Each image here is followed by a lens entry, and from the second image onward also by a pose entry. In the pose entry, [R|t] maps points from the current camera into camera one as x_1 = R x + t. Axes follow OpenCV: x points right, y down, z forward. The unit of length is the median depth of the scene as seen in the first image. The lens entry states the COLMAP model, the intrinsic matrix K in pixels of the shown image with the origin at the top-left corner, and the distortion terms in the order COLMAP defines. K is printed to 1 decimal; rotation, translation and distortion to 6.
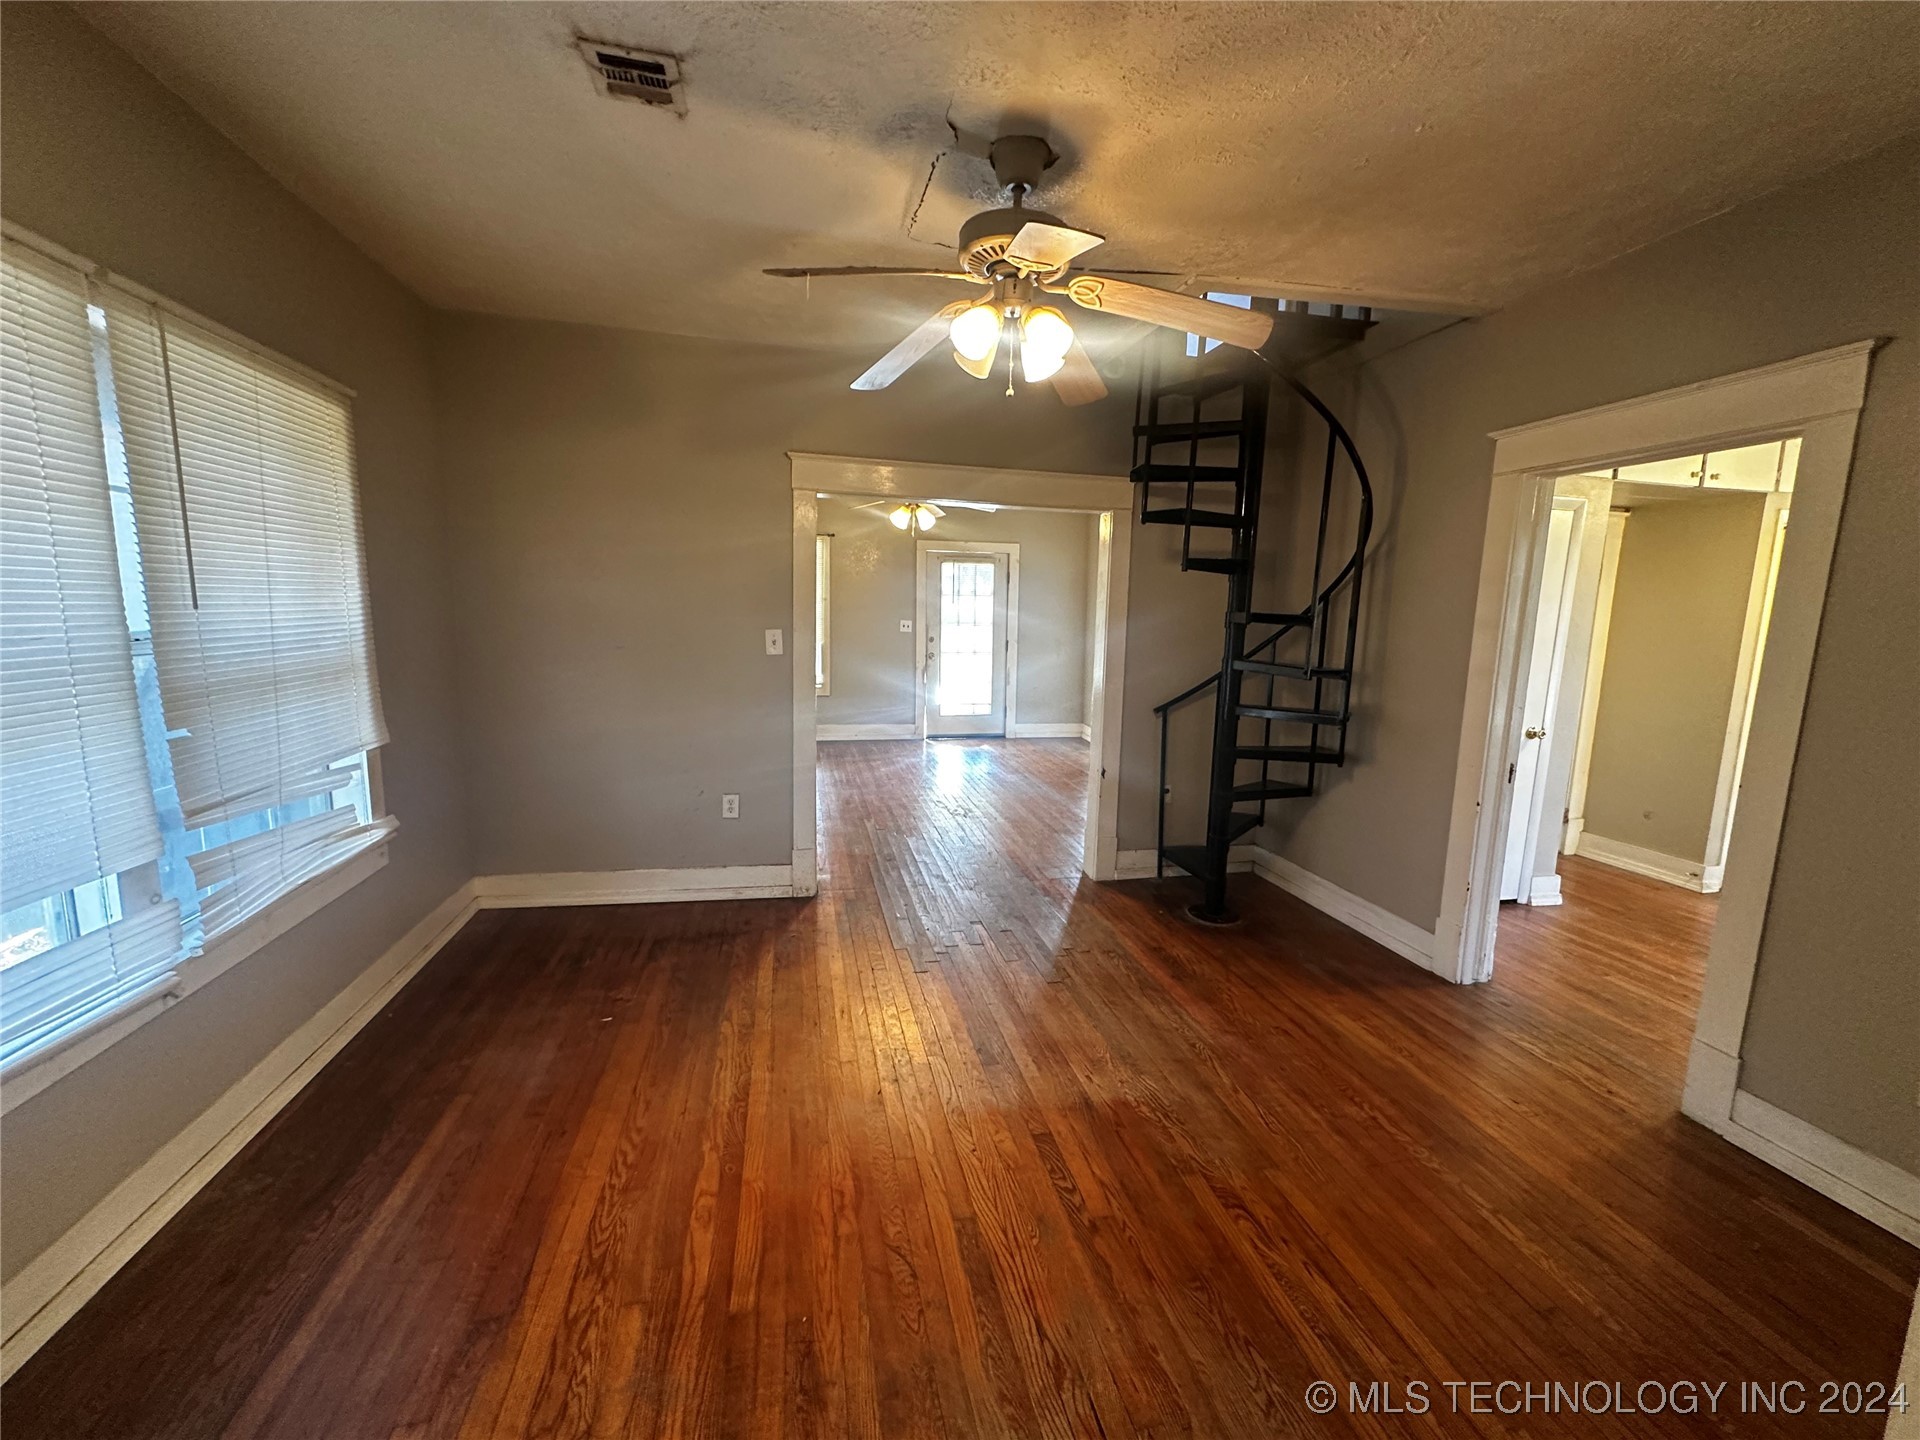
lens RADIAL K [[766.0, 0, 960.0], [0, 766.0, 720.0], [0, 0, 1]] dist [-0.001291, -0.000076]
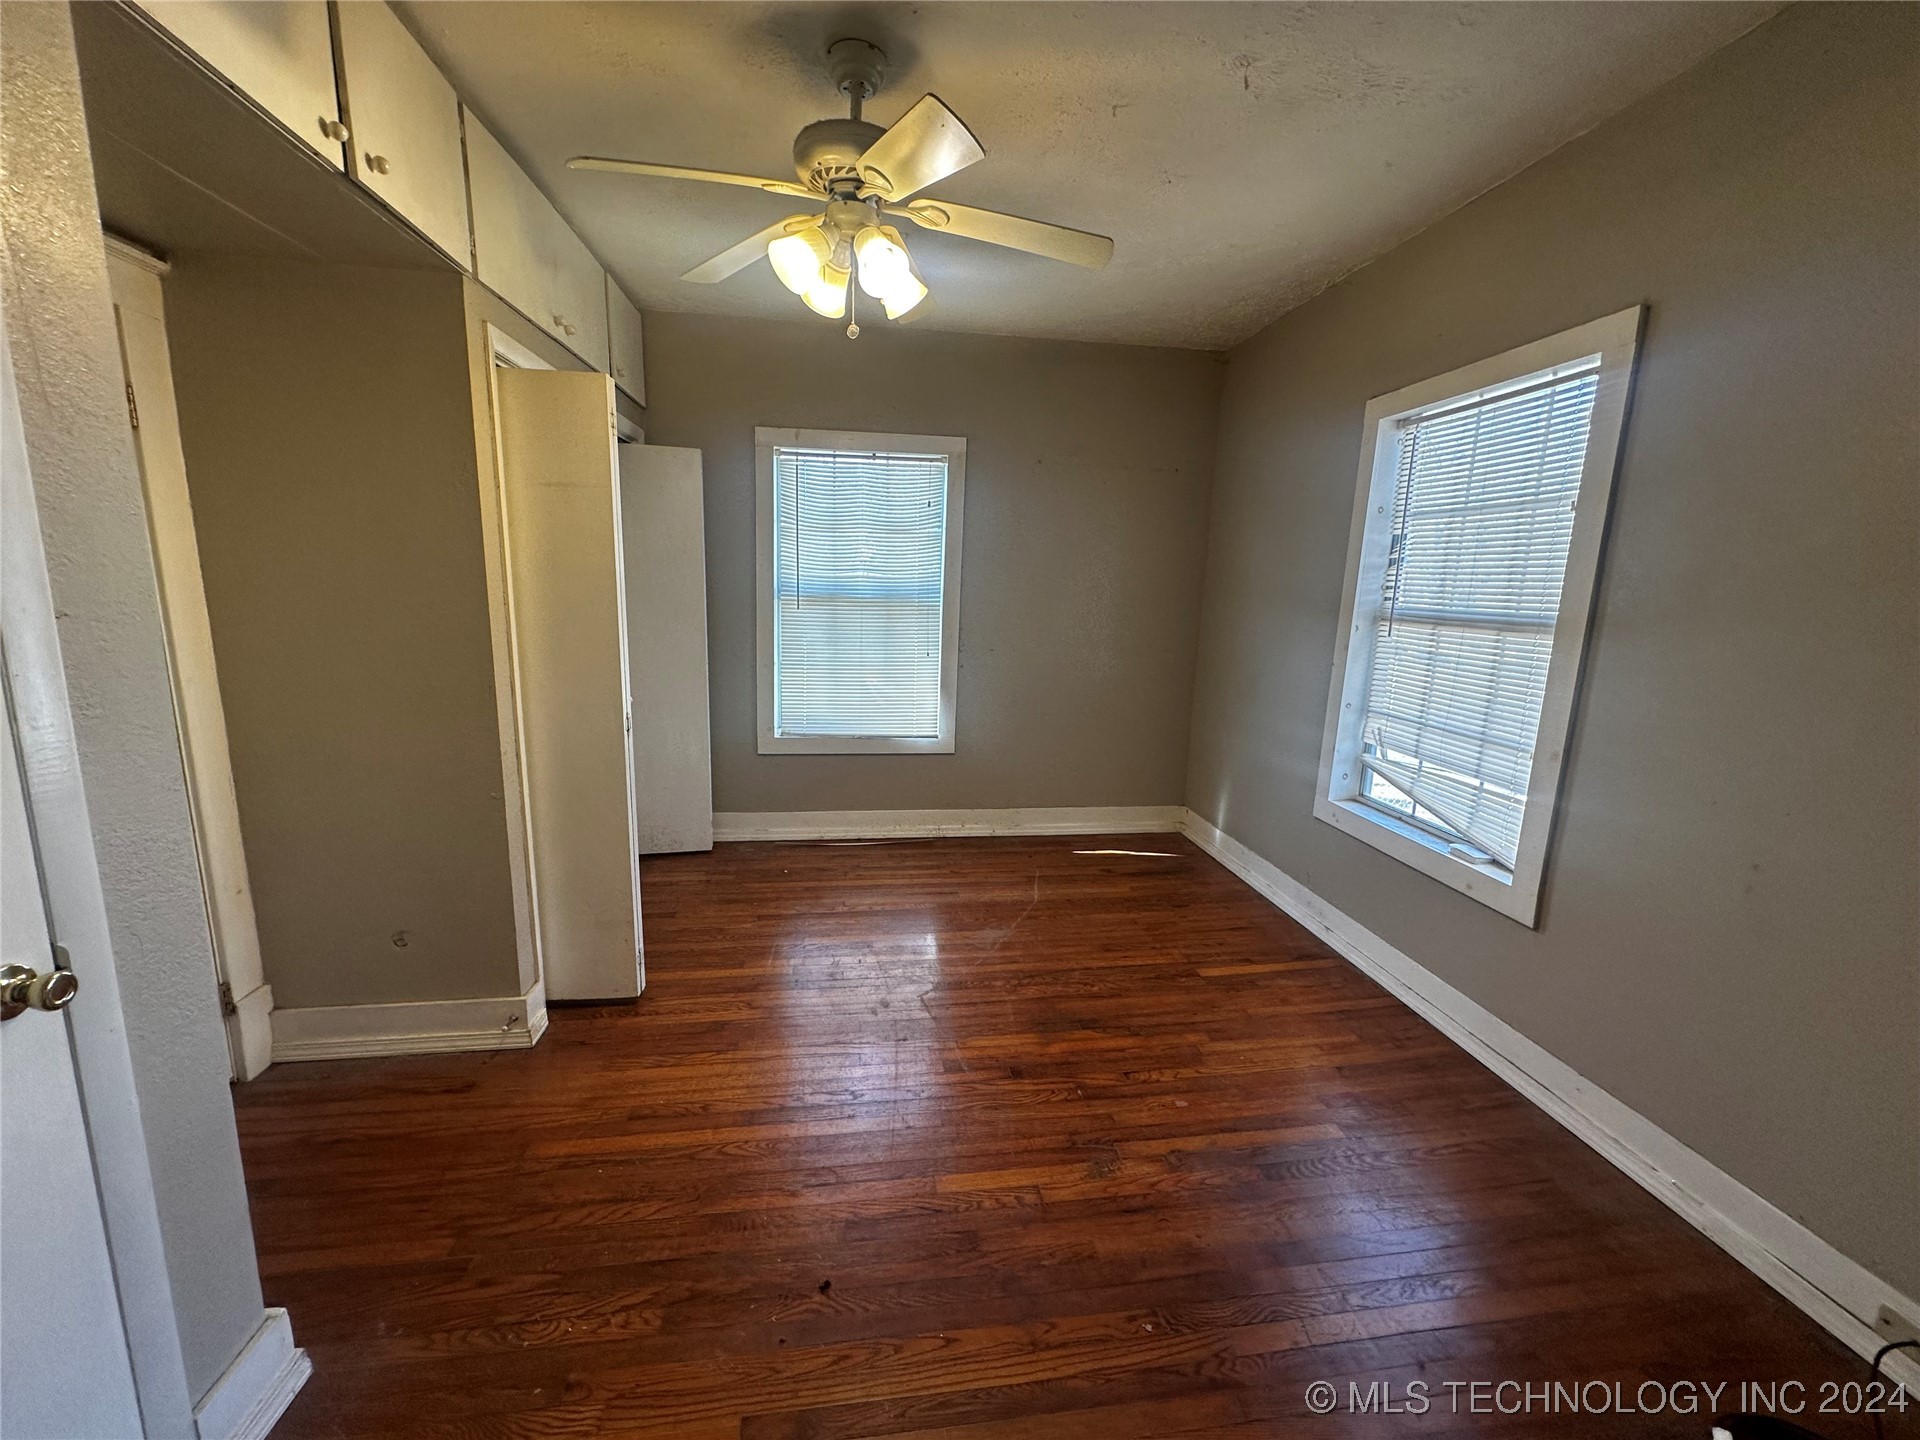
lens RADIAL K [[765.7, 0, 960.0], [0, 765.7, 720.0], [0, 0, 1]] dist [-0.002170, 0.000268]
pose [[0.082305, -0.201128, 0.976101, 0.510691], [0.119809, 0.974318, 0.190658, -0.068076], [-0.989379, 0.101254, 0.104288, 0.619994]]
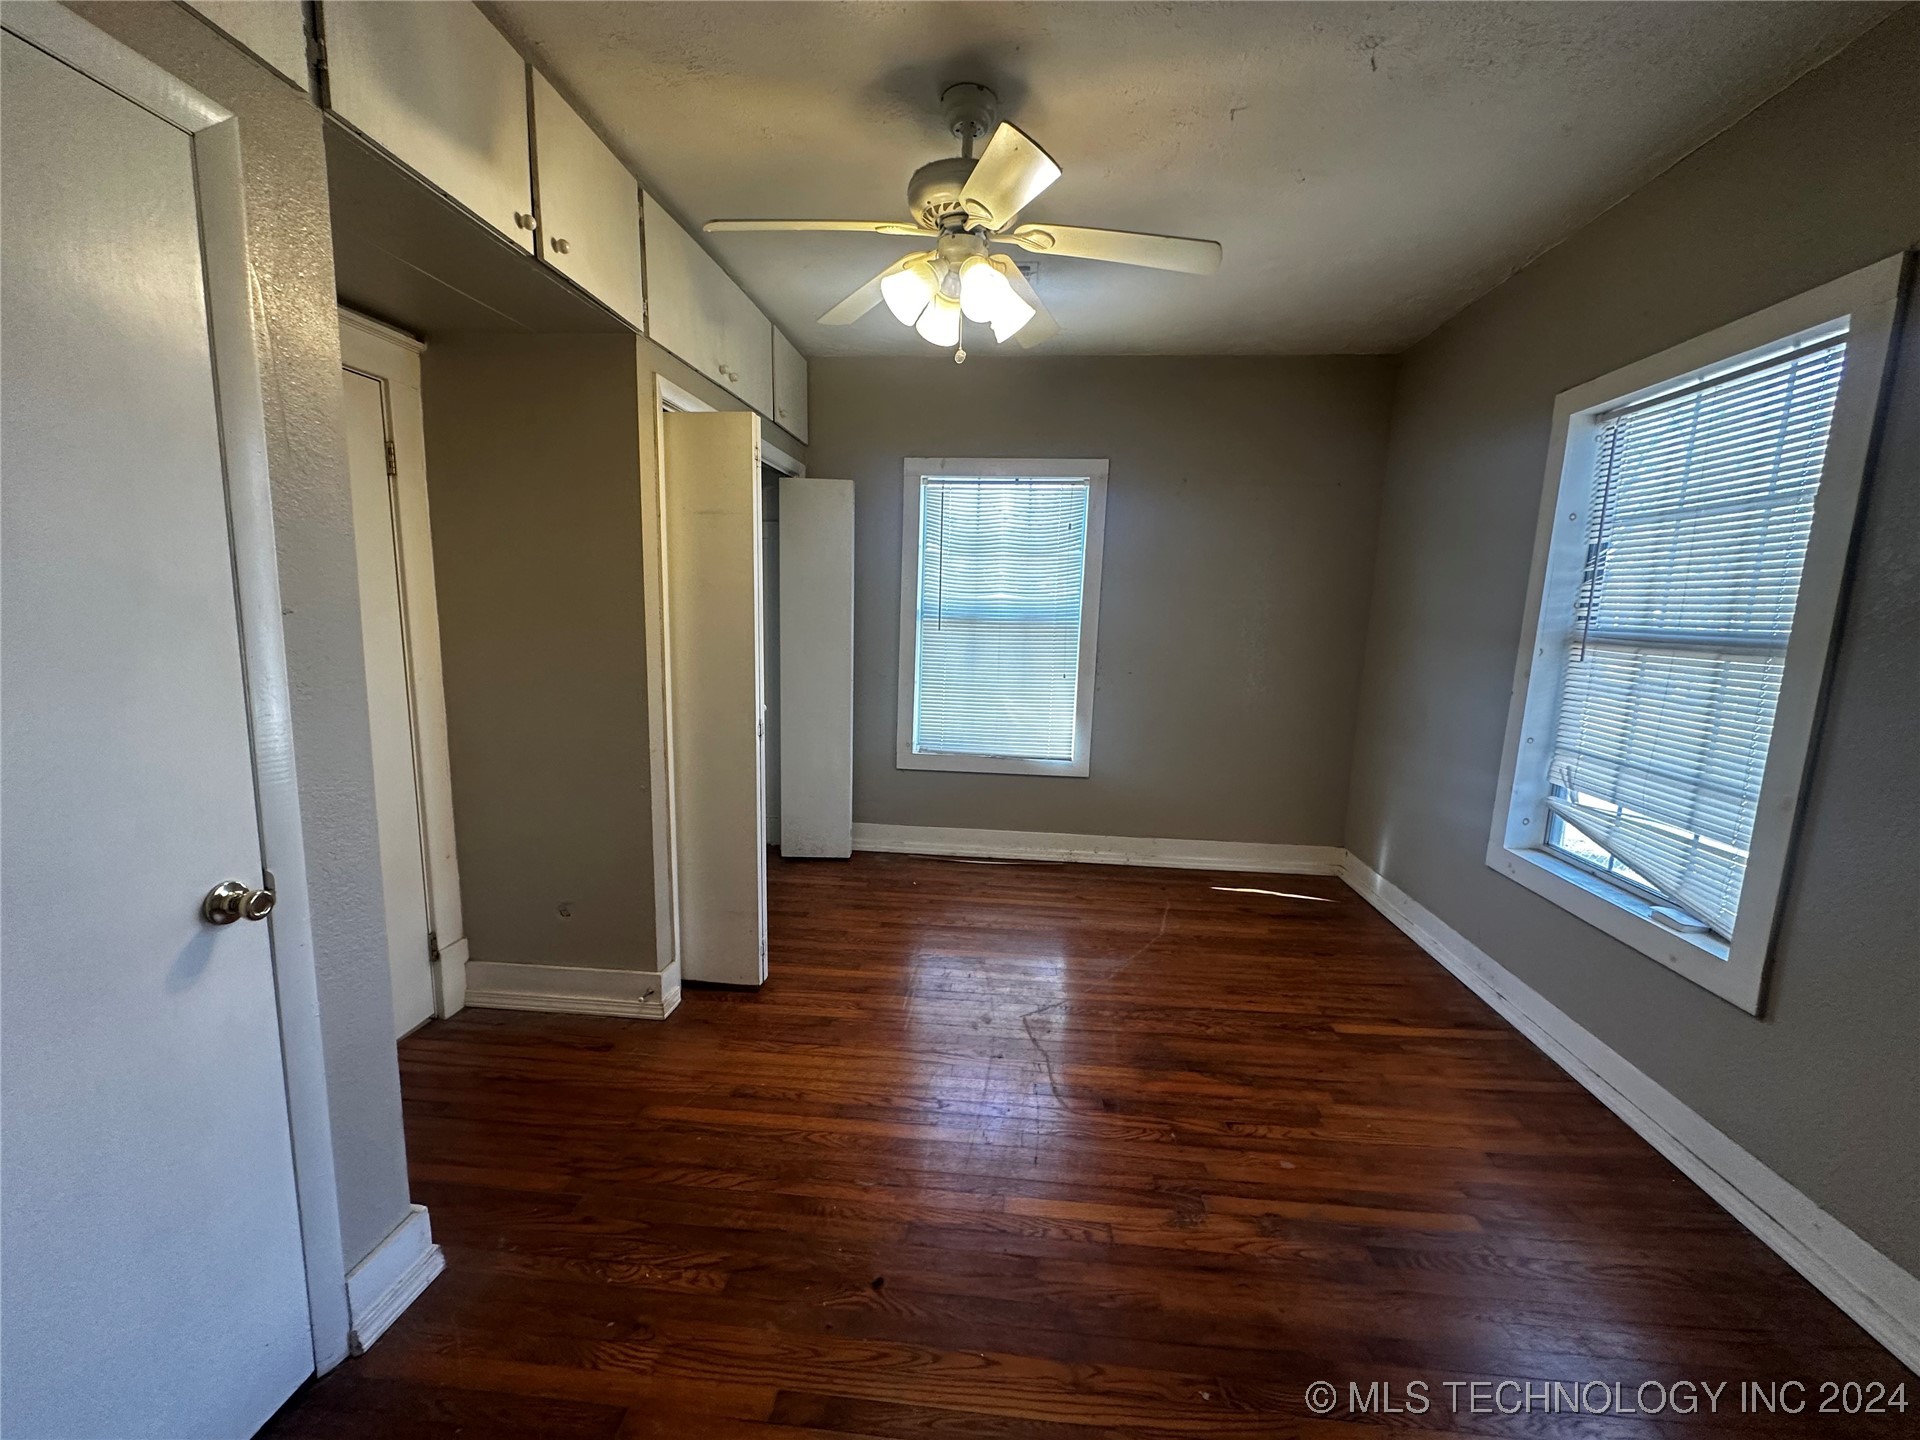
lens RADIAL K [[766.0, 0, 960.0], [0, 766.0, 720.0], [0, 0, 1]] dist [-0.001291, -0.000076]
pose [[0.305632, -0.157602, 0.939016, 0.514934], [0.120368, 0.984689, 0.126090, -0.052563], [-0.944511, 0.074490, 0.319923, 0.573014]]
